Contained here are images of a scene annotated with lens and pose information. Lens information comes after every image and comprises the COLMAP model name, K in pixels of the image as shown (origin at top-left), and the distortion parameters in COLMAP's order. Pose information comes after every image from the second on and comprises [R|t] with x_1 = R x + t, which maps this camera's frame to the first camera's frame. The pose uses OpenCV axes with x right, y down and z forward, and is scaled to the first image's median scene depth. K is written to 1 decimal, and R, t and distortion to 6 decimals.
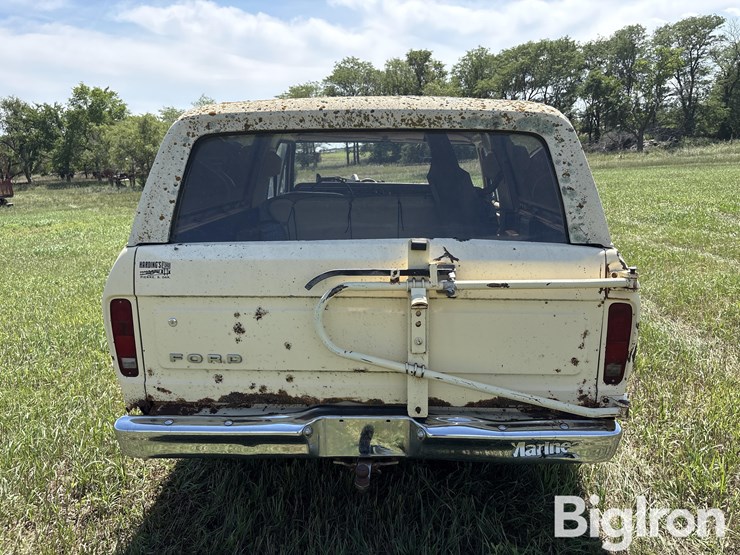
lens RADIAL K [[560.8, 0, 379.4], [0, 560.8, 284.4], [0, 0, 1]] dist [0.056845, -0.086122]
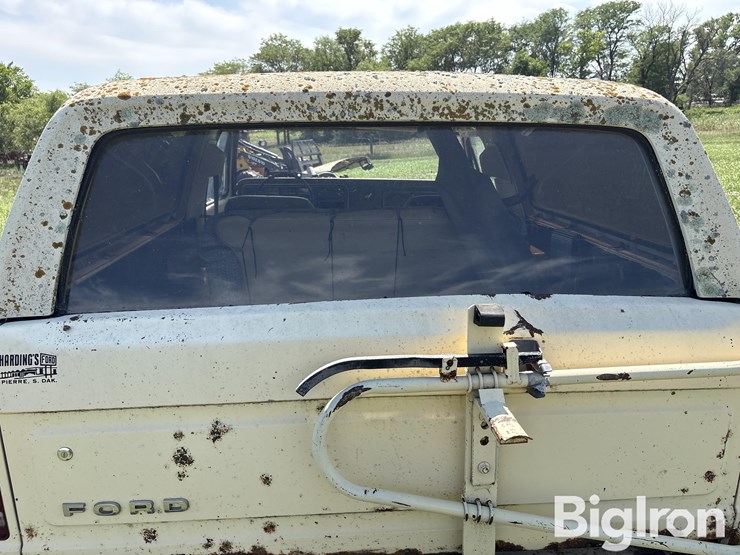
lens RADIAL K [[559.3, 0, 381.3], [0, 559.3, 272.6], [0, 0, 1]] dist [0.056957, -0.067086]
pose [[0.992278, -0.029358, 0.120512, -0.103961], [0.027629, 0.999490, 0.015993, -0.117644], [-0.120920, -0.012540, 0.992583, 0.372242]]
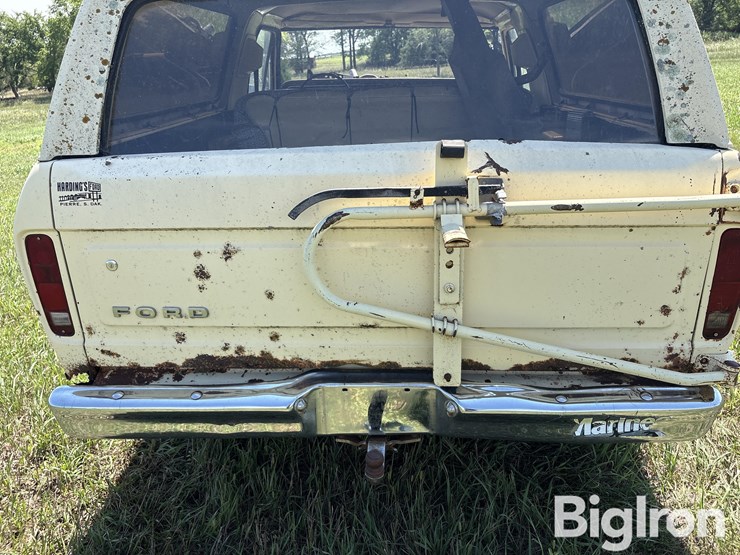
lens RADIAL K [[561.9, 0, 370.4], [0, 561.9, 271.7], [0, 0, 1]] dist [0.051208, -0.071323]
pose [[0.999702, -0.017131, -0.017363, -0.017262], [0.019279, 0.991033, 0.132218, -0.014875], [0.014942, -0.132514, 0.991069, 0.268976]]
